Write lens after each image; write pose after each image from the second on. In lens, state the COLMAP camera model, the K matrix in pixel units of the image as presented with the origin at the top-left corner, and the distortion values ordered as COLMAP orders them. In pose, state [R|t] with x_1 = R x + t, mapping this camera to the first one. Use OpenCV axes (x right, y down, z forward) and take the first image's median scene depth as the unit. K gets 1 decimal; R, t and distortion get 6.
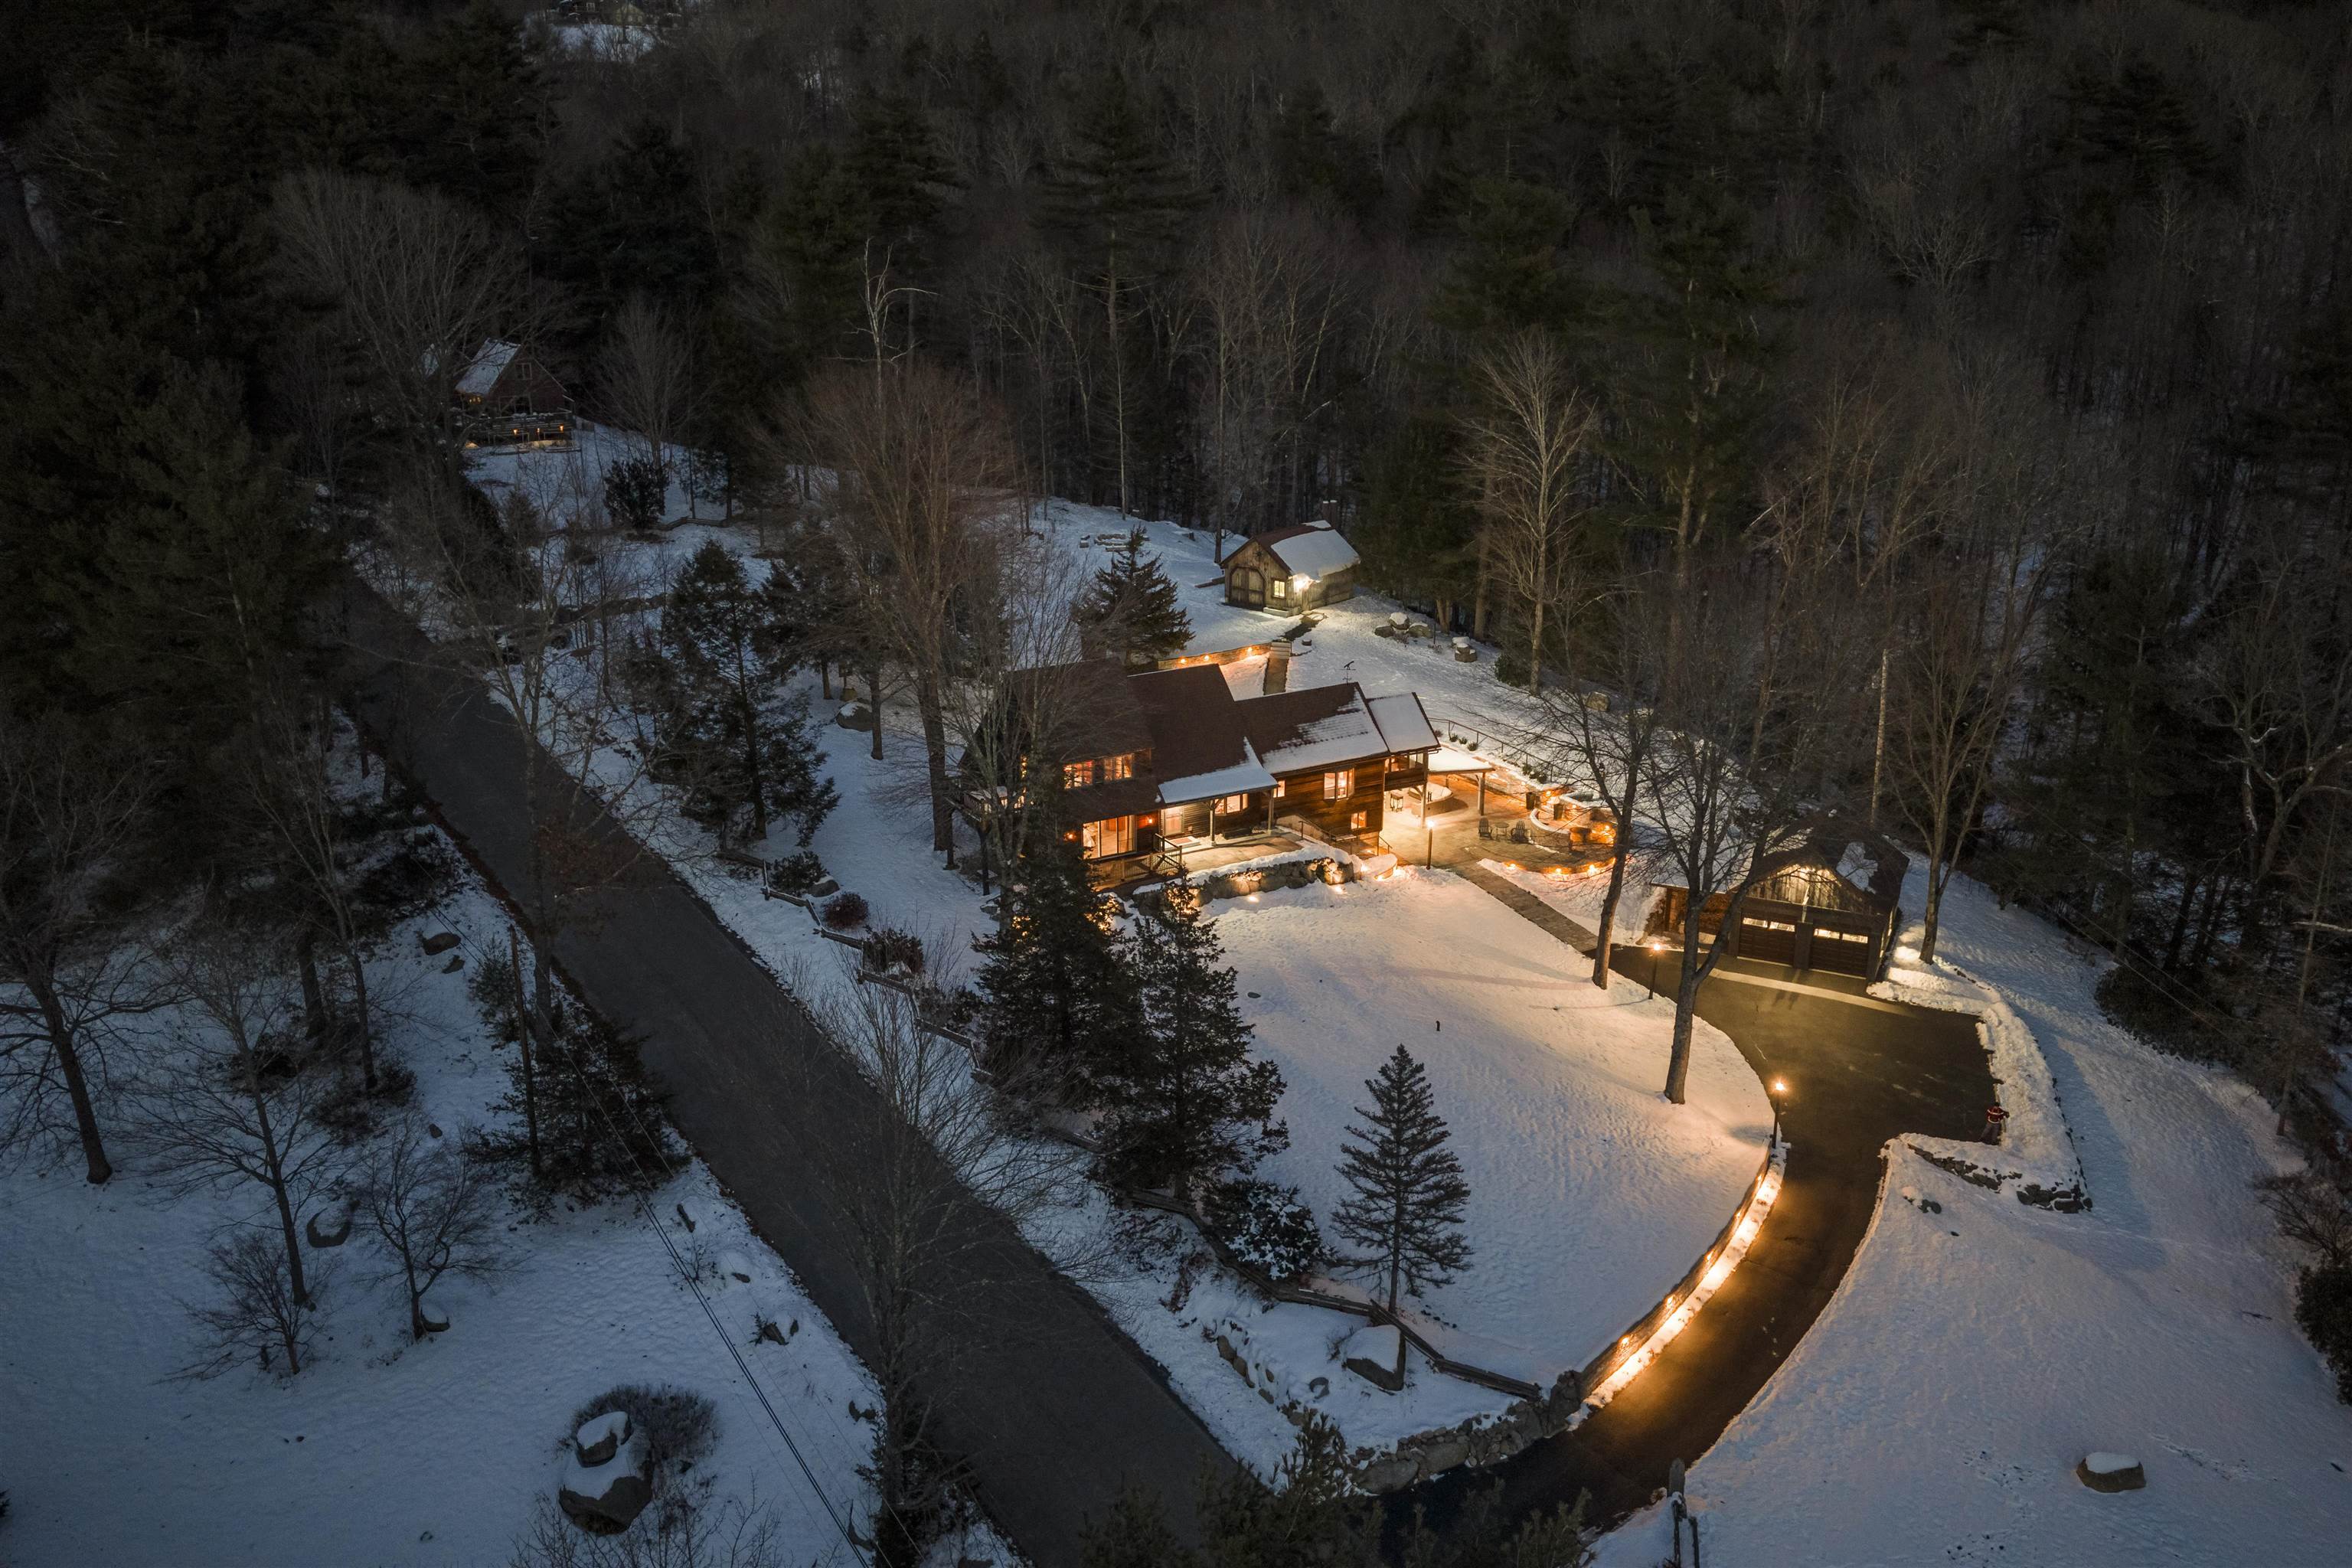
lens RADIAL K [[1945.5, 0, 1176.0], [0, 1945.5, 784.0], [0, 0, 1]] dist [0.023450, -0.040723]
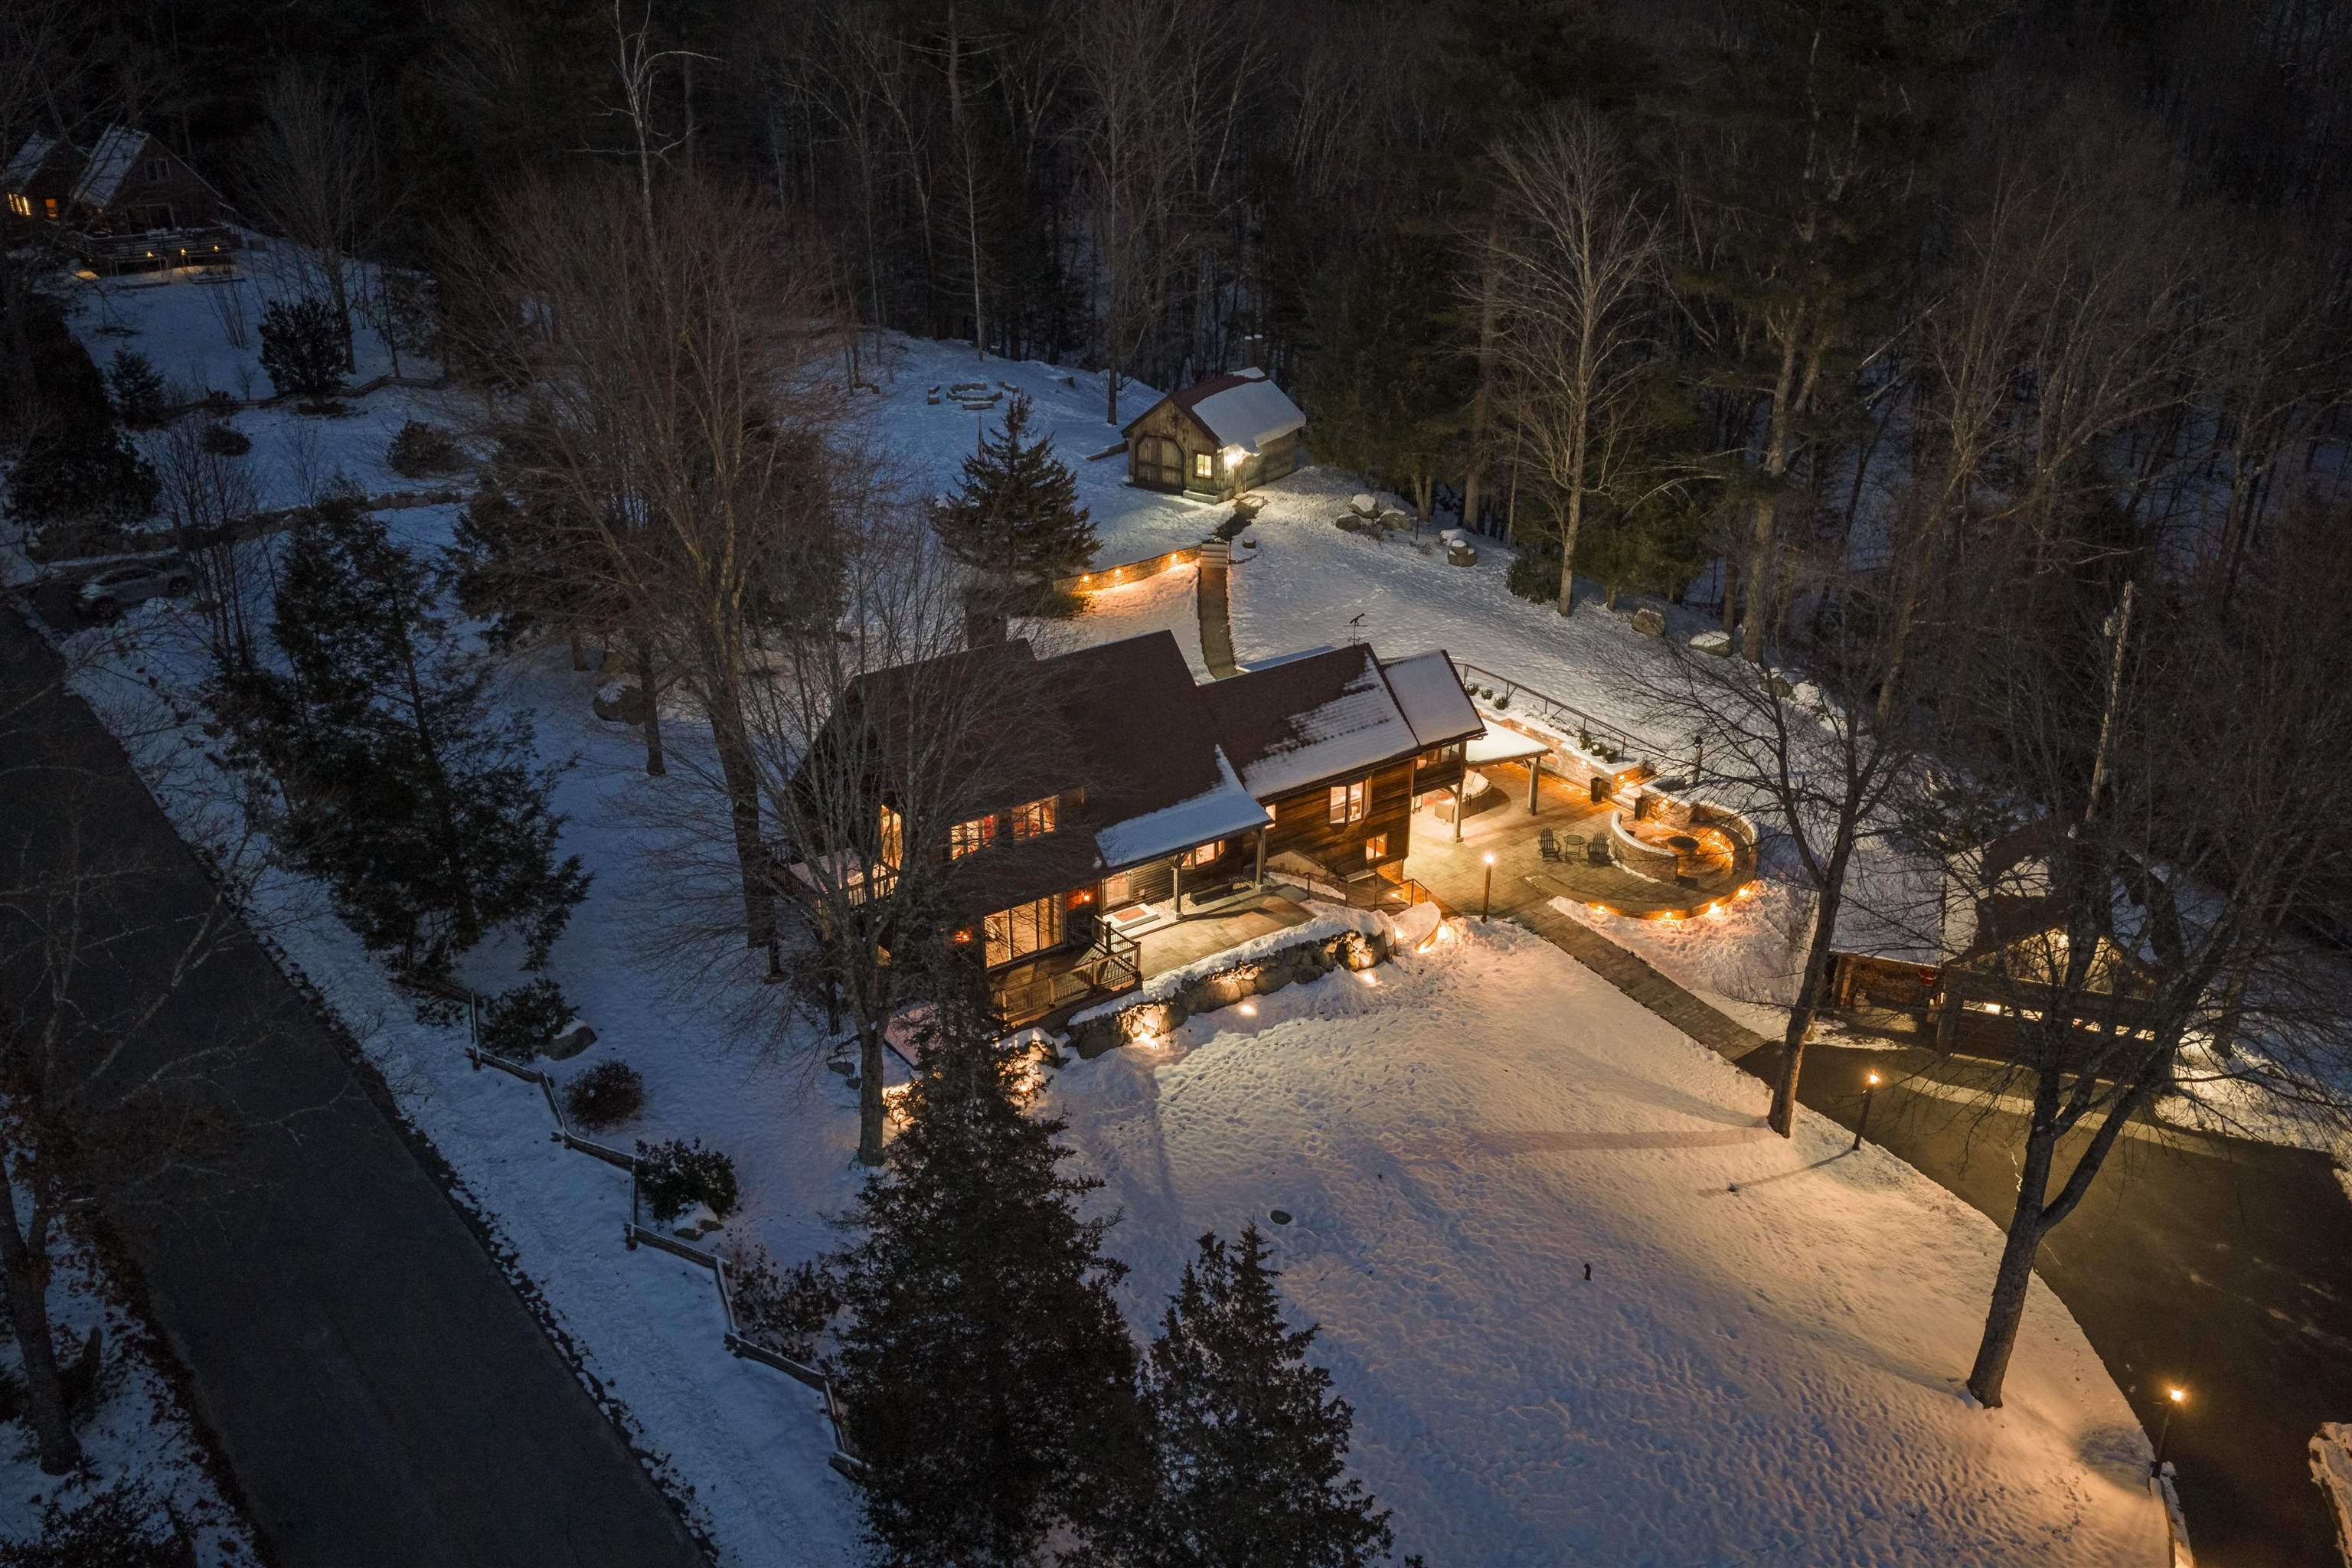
lens RADIAL K [[1945.5, 0, 1176.0], [0, 1945.5, 784.0], [0, 0, 1]] dist [0.023450, -0.040723]
pose [[0.995765, -0.035564, 0.084777, -0.033454], [0.026301, 0.993805, 0.107979, -0.078841], [-0.088092, -0.105292, 0.990532, 0.327534]]
